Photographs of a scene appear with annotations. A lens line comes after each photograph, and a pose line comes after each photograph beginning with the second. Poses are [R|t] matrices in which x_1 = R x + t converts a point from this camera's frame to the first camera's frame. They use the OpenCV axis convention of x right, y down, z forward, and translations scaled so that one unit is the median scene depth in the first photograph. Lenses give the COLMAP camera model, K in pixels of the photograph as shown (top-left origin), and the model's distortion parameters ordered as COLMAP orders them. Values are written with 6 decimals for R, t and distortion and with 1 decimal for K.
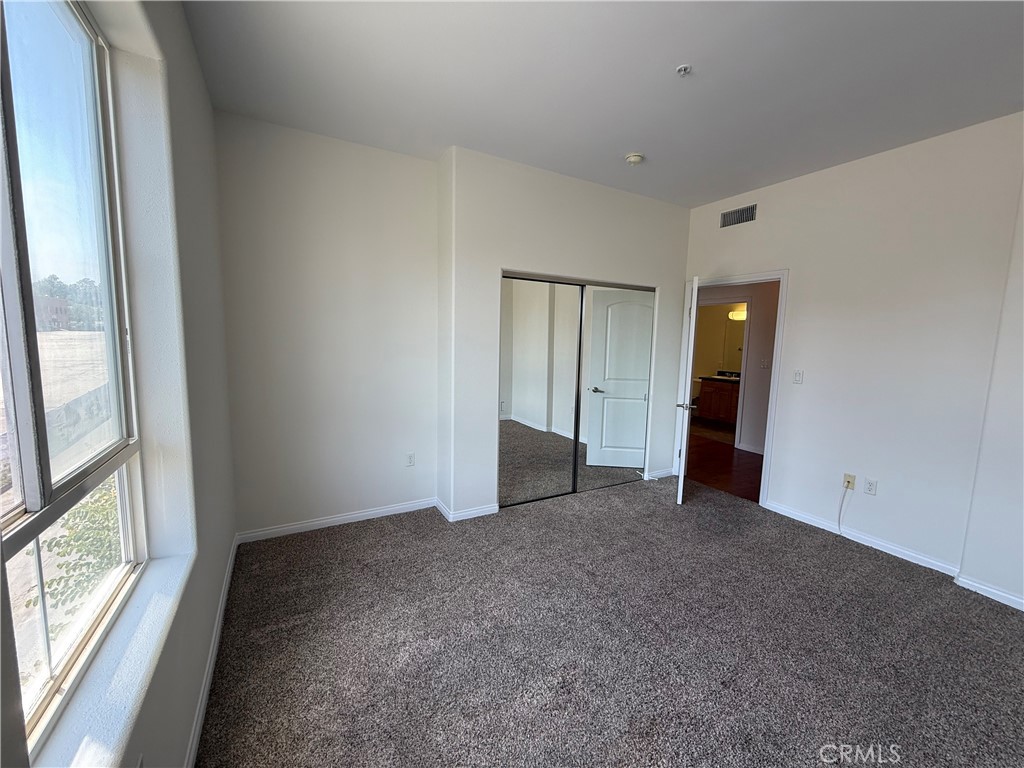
lens RADIAL K [[407.3, 0, 509.9], [0, 407.3, 383.3], [0, 0, 1]] dist [0.000365, -0.000094]
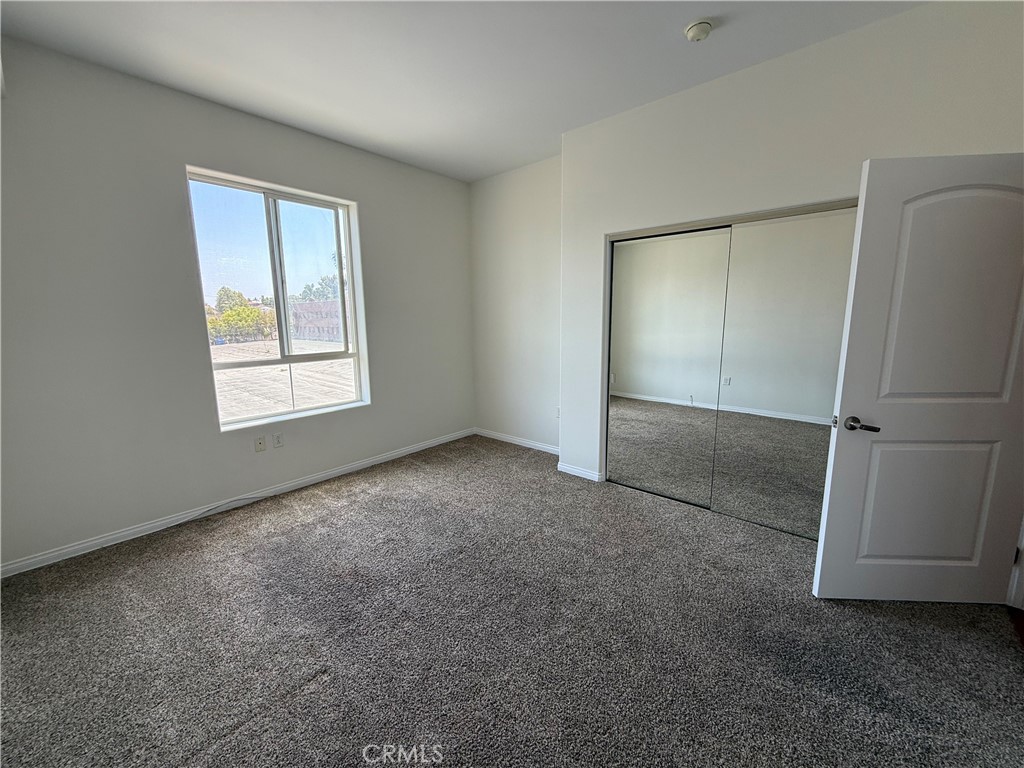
lens RADIAL K [[412.4, 0, 512.0], [0, 412.4, 384.0], [0, 0, 1]] dist [0.001165, 0.000016]
pose [[0.334680, 0.126808, -0.933761, 0.872830], [-0.086012, 0.990879, 0.103736, -0.009773], [0.938398, 0.045596, 0.342534, 0.472718]]
